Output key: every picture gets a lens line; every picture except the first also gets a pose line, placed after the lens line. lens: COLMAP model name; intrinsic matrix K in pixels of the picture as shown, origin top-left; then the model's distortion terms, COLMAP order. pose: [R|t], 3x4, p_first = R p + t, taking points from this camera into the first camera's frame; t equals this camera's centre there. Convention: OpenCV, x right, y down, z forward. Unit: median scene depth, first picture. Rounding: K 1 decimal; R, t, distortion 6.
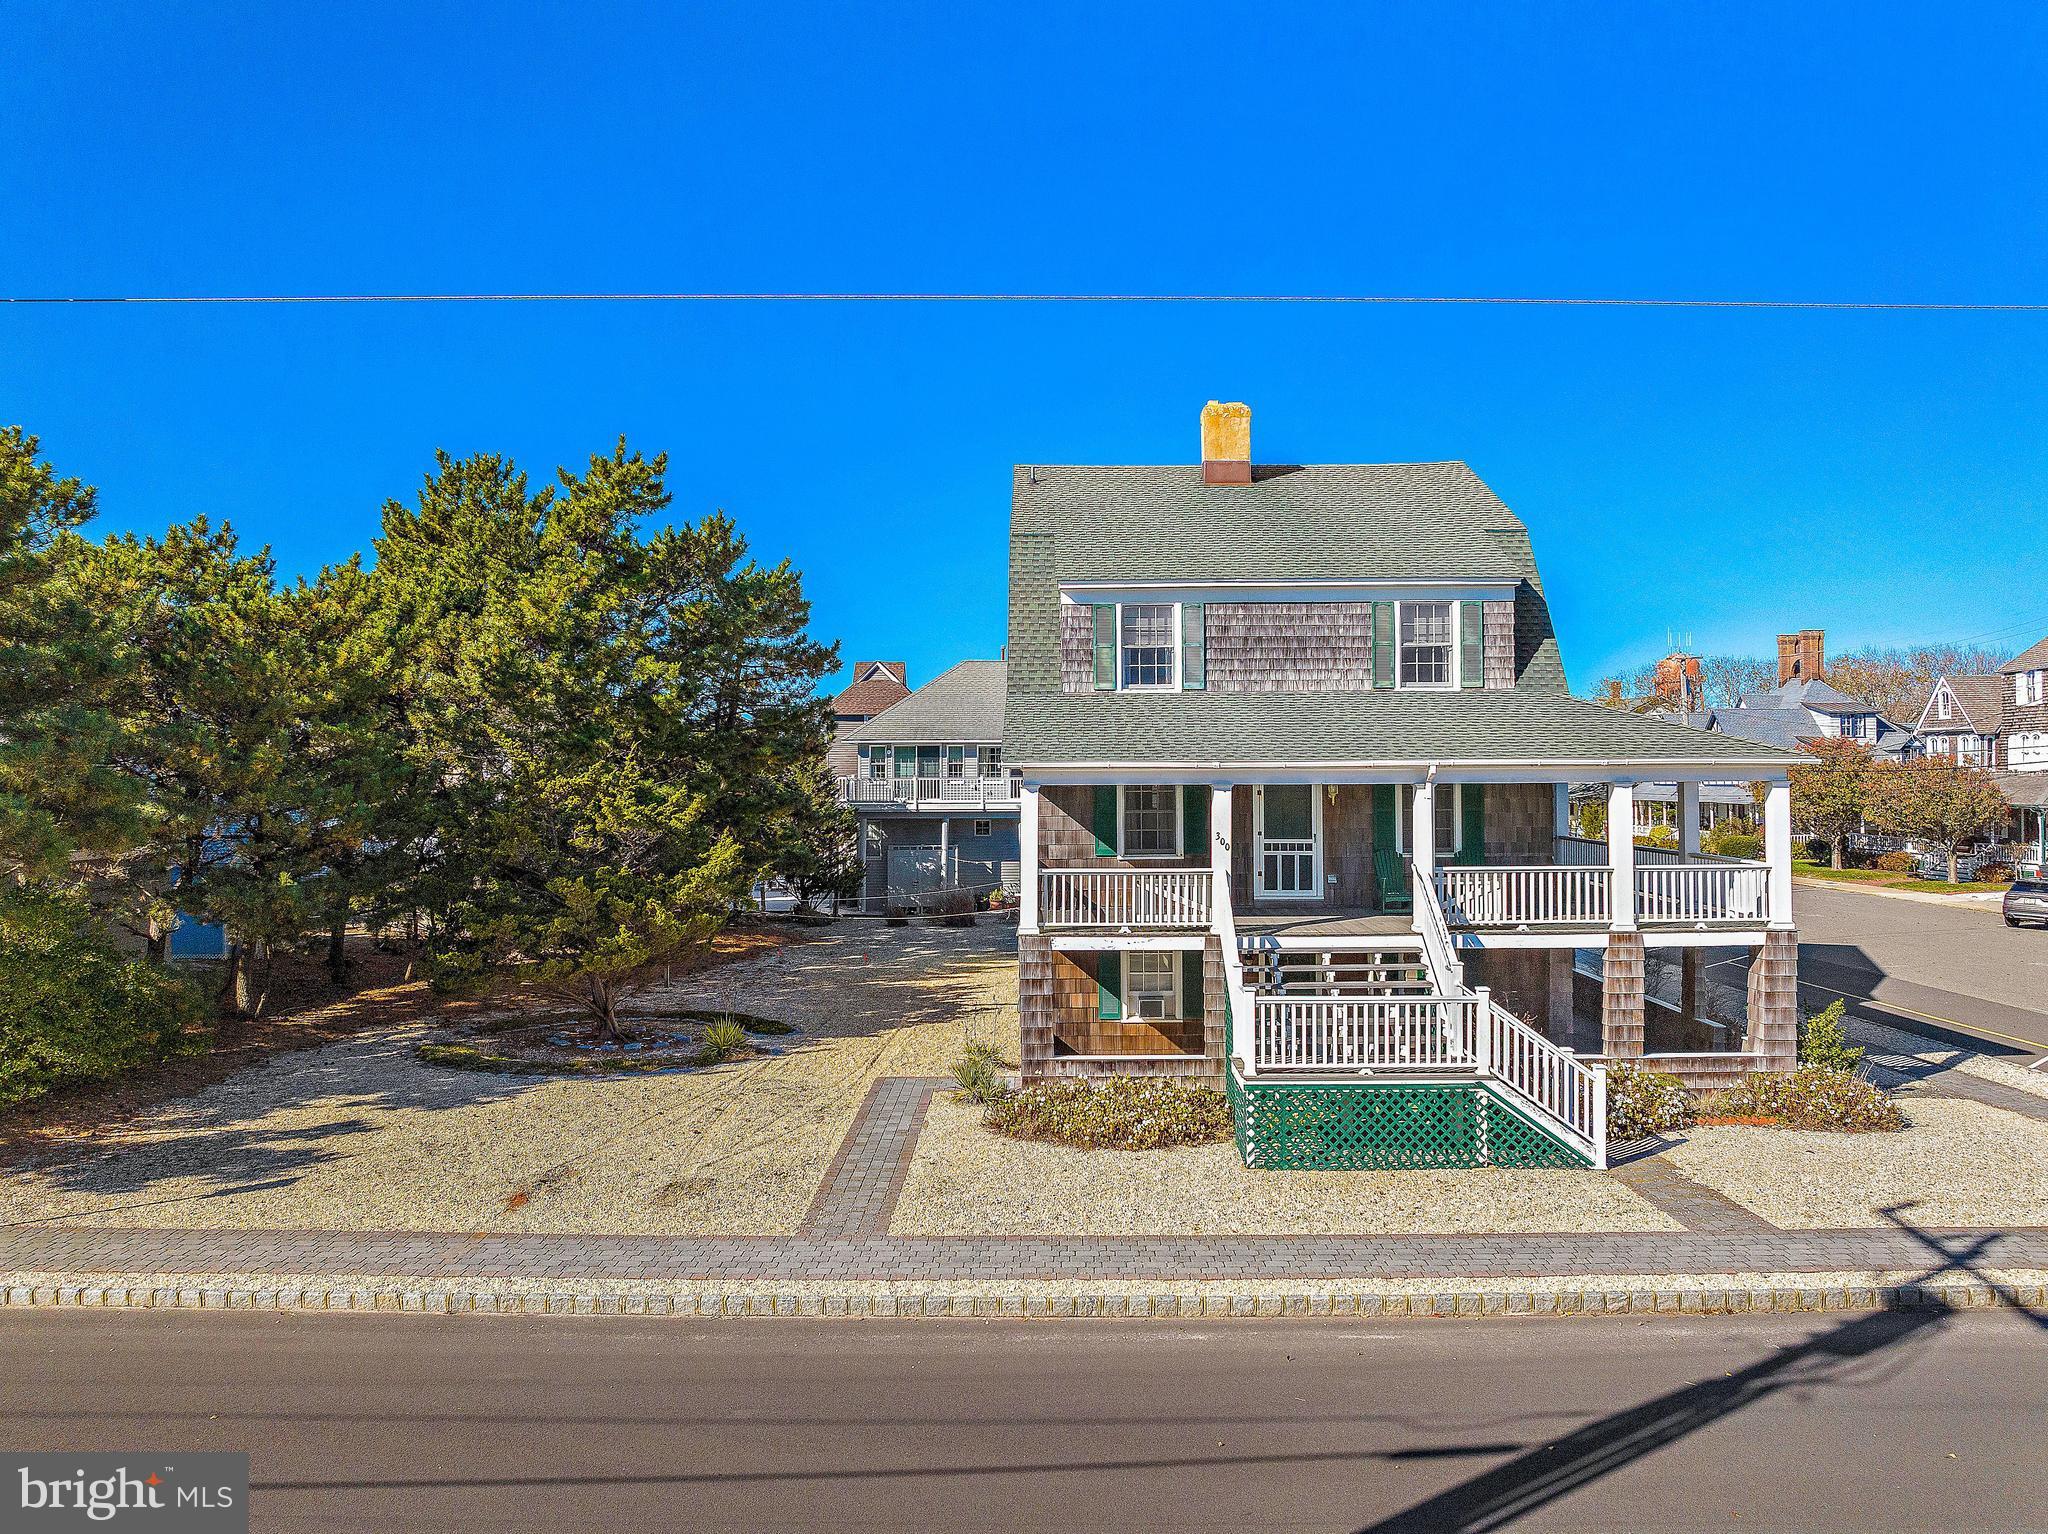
lens RADIAL K [[1452.3, 0, 1036.6], [0, 1452.3, 765.0], [0, 0, 1]] dist [-0.034814, -0.006083]
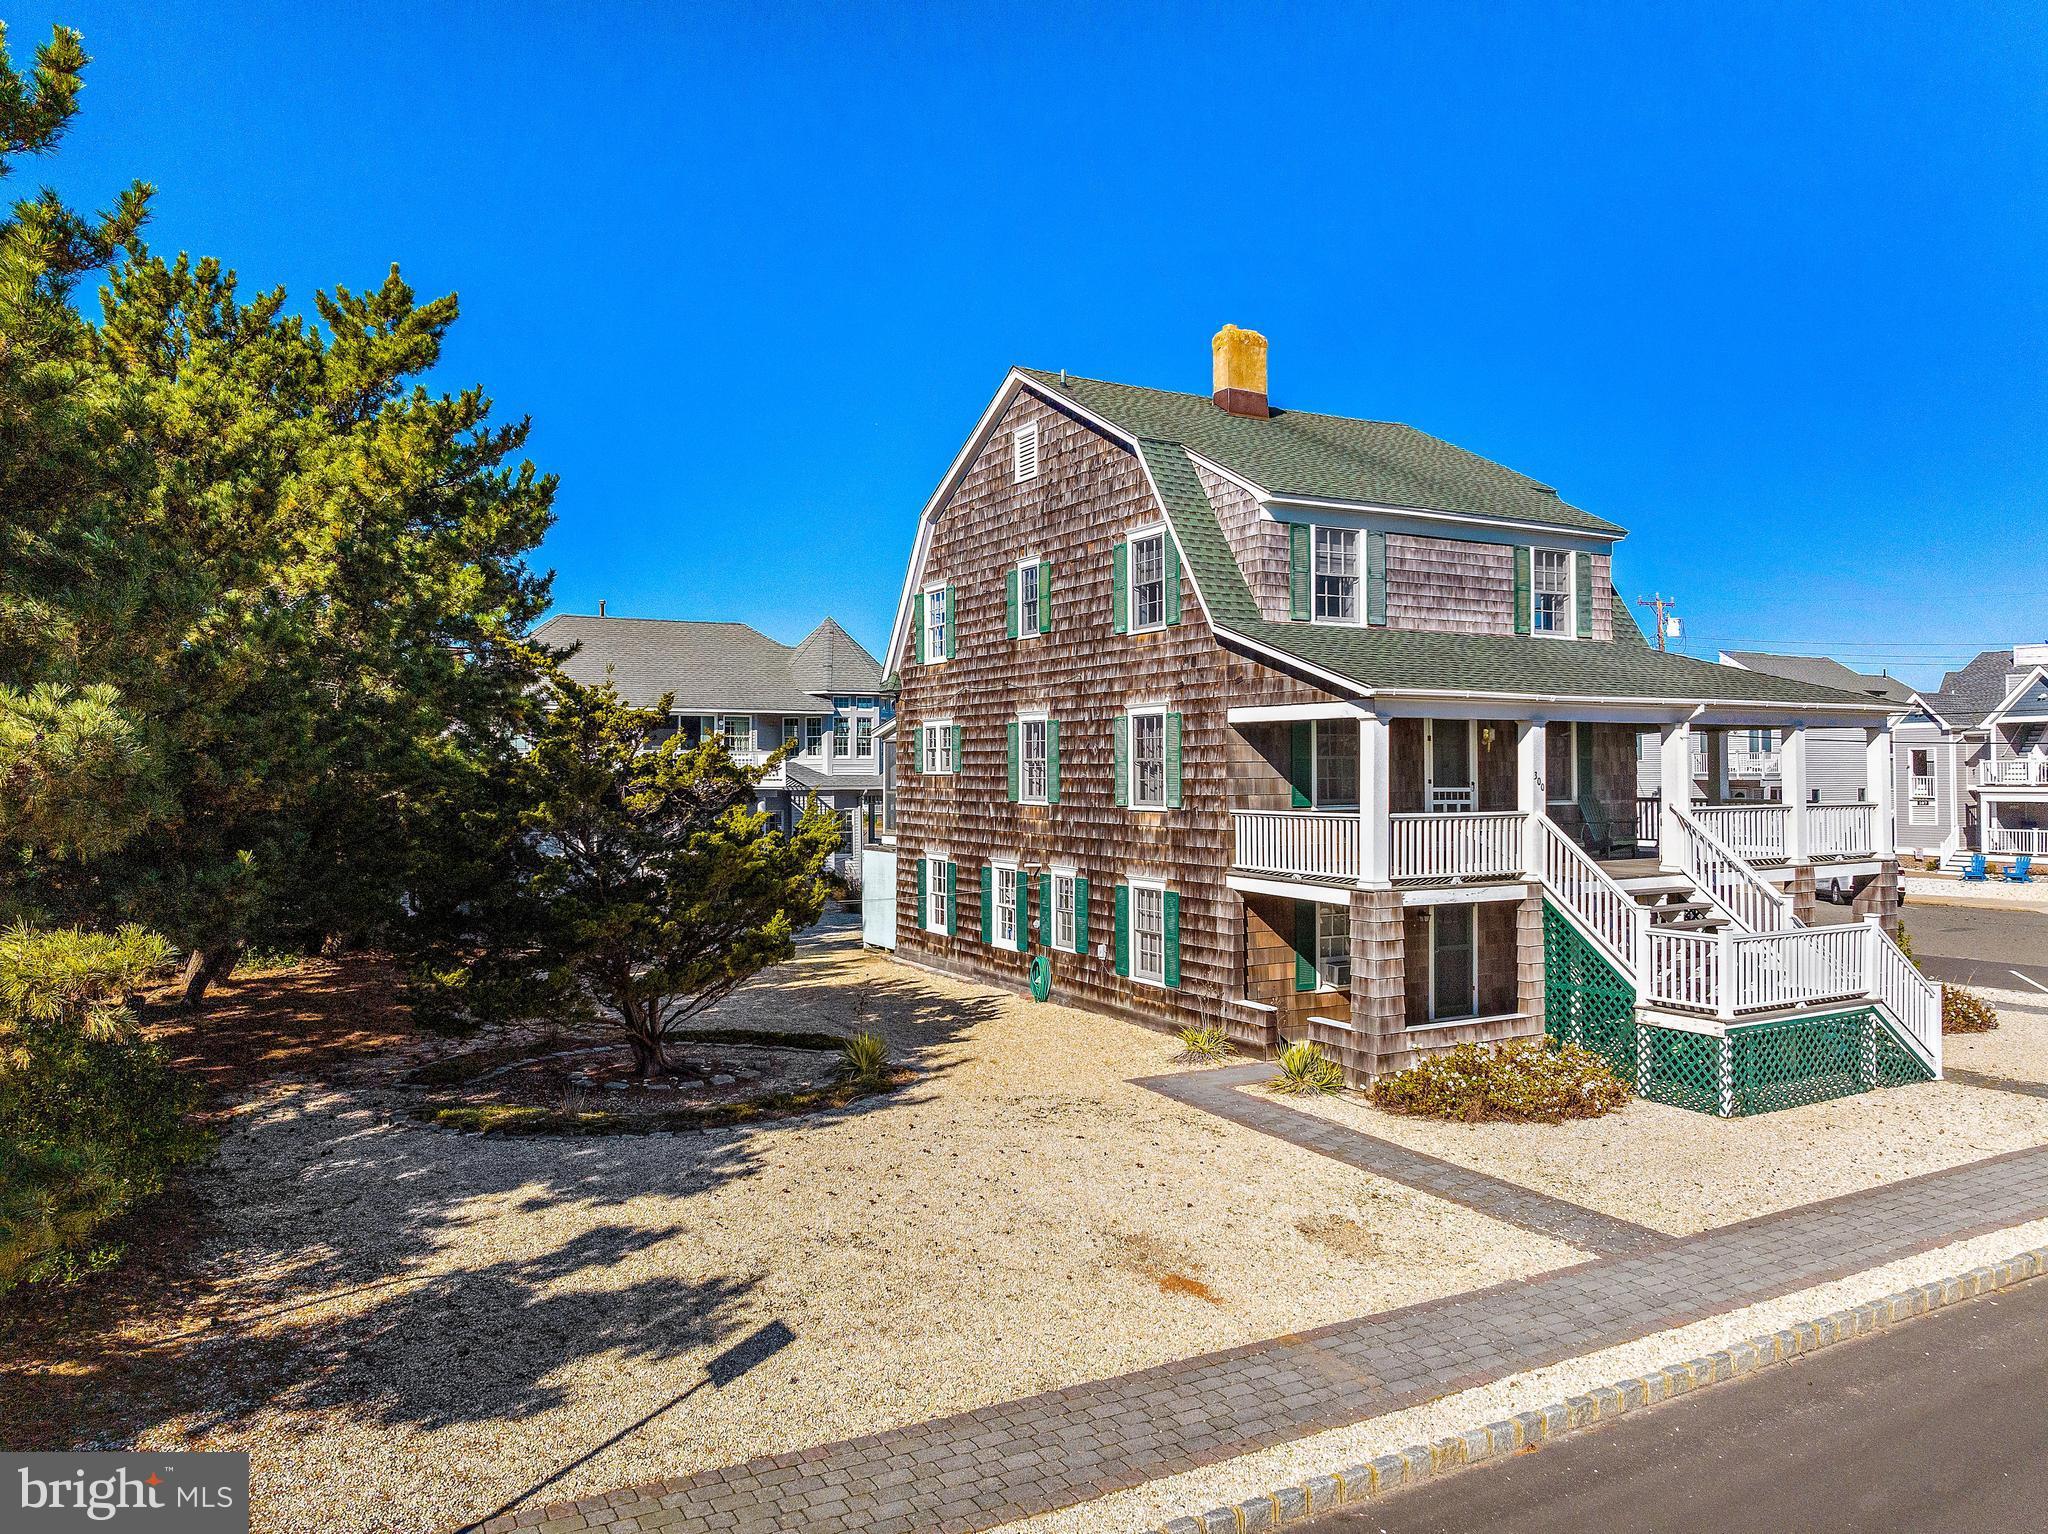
lens RADIAL K [[1452.3, 0, 1036.6], [0, 1452.3, 765.0], [0, 0, 1]] dist [-0.034814, -0.006083]
pose [[0.868441, 0.005636, 0.495761, -0.604523], [-0.003207, 0.999978, -0.005752, 0.048407], [-0.495783, 0.003405, 0.868440, 0.352615]]
